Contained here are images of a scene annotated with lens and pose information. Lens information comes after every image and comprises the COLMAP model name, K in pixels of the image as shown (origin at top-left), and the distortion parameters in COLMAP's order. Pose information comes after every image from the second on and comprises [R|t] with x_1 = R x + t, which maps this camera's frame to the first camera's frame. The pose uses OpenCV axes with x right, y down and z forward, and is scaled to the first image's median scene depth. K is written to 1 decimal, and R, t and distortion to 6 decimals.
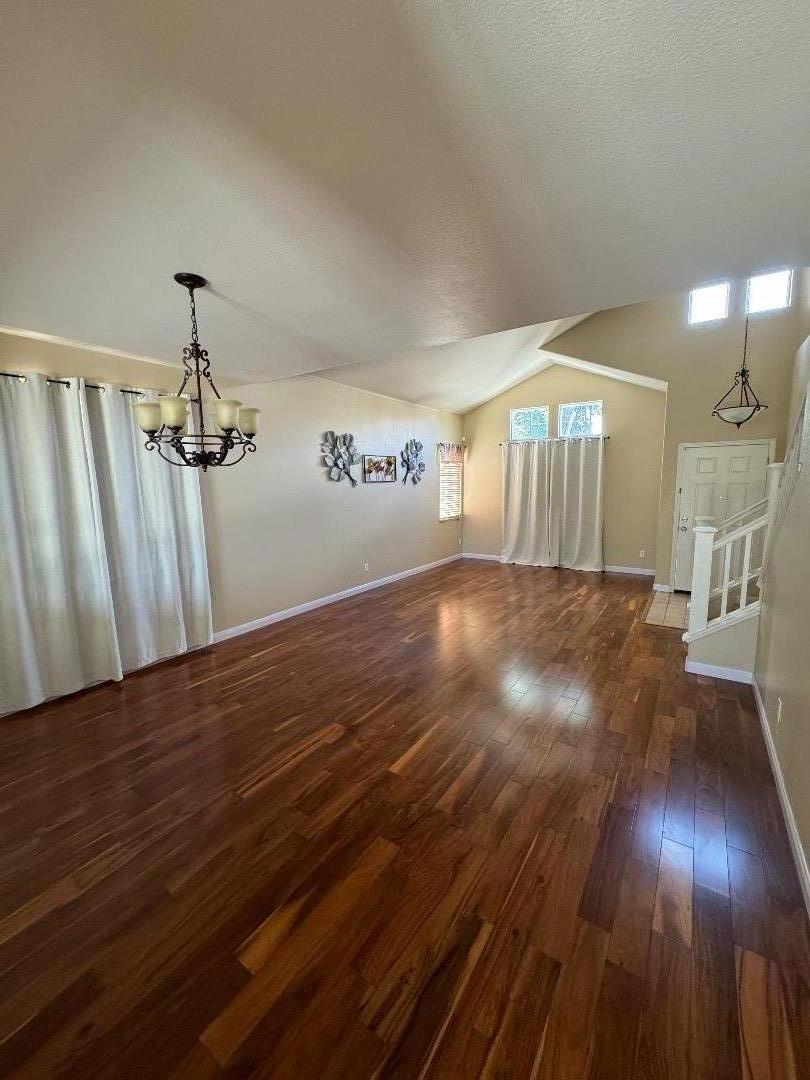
lens RADIAL K [[432.9, 0, 403.0], [0, 432.9, 543.9], [0, 0, 1]] dist [0.002873, 0.000004]
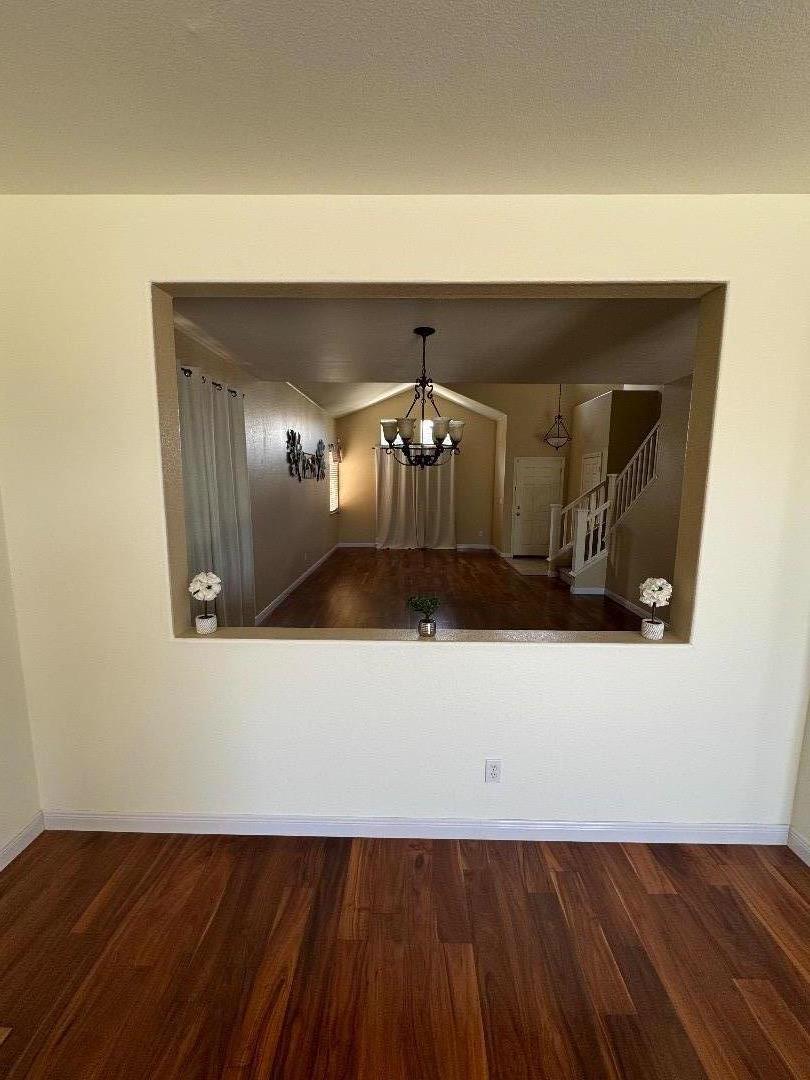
lens RADIAL K [[432.9, 0, 407.4], [0, 432.9, 547.7], [0, 0, 1]] dist [0.002873, 0.000004]
pose [[0.835314, -0.065920, 0.545807, -0.463274], [0.058765, 0.997804, 0.030575, 0.012102], [-0.546624, 0.006535, 0.837353, -0.040544]]
